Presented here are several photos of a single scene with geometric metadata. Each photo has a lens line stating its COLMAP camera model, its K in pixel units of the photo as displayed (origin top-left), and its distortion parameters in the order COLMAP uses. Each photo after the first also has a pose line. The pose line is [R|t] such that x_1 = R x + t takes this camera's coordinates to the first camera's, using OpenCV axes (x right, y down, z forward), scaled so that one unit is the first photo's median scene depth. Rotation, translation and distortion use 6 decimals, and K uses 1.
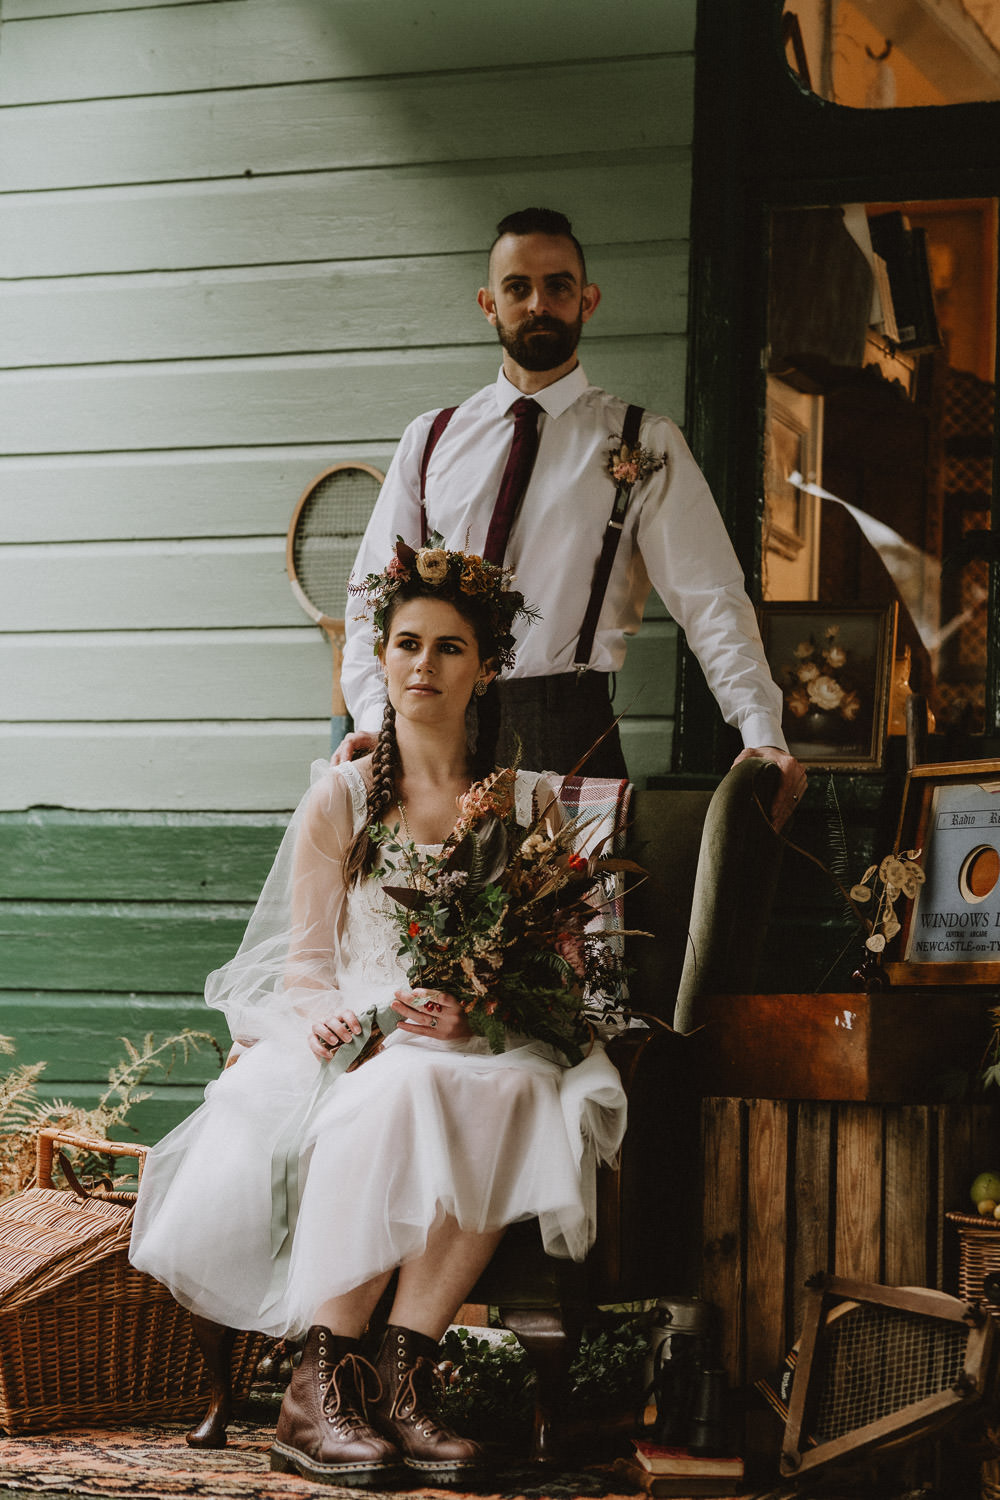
lens RADIAL K [[3833.8, 0, 500.0], [0, 3833.8, 750.0], [0, 0, 1]] dist [-0.047914, -0.881699]
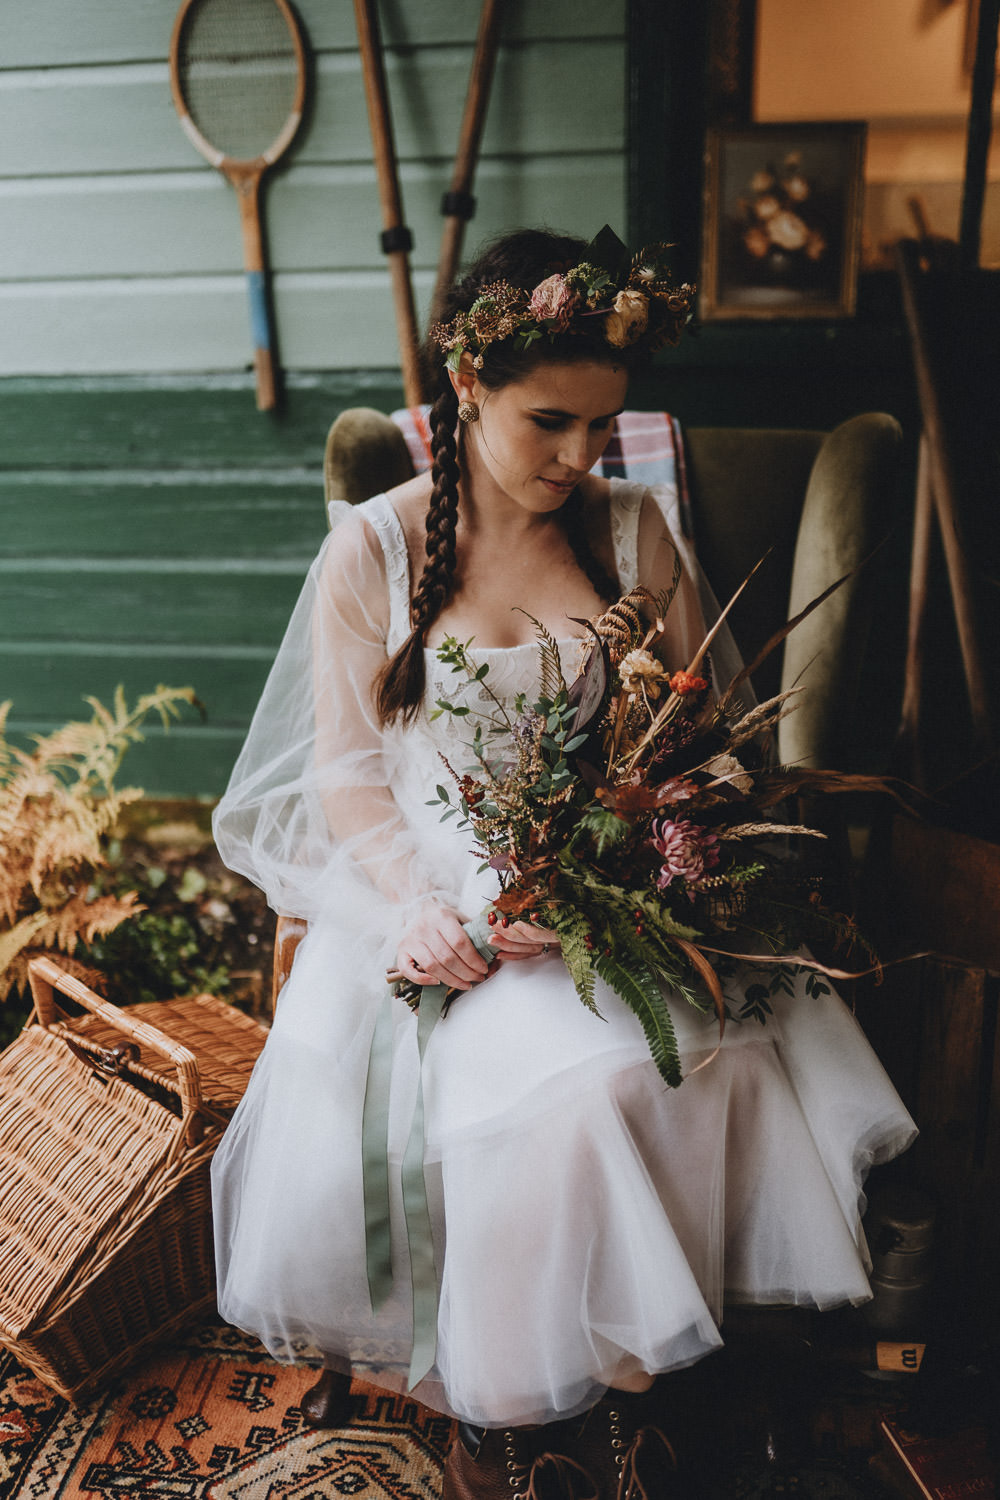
lens RADIAL K [[1550.0, 0, 500.0], [0, 1550.0, 750.0], [0, 0, 1]] dist [0.002401, 0.011054]
pose [[0.980546, -0.125840, 0.150645, -0.057281], [0.045994, 0.893394, 0.446913, -0.074089], [-0.190825, -0.431290, 0.881802, 0.621670]]
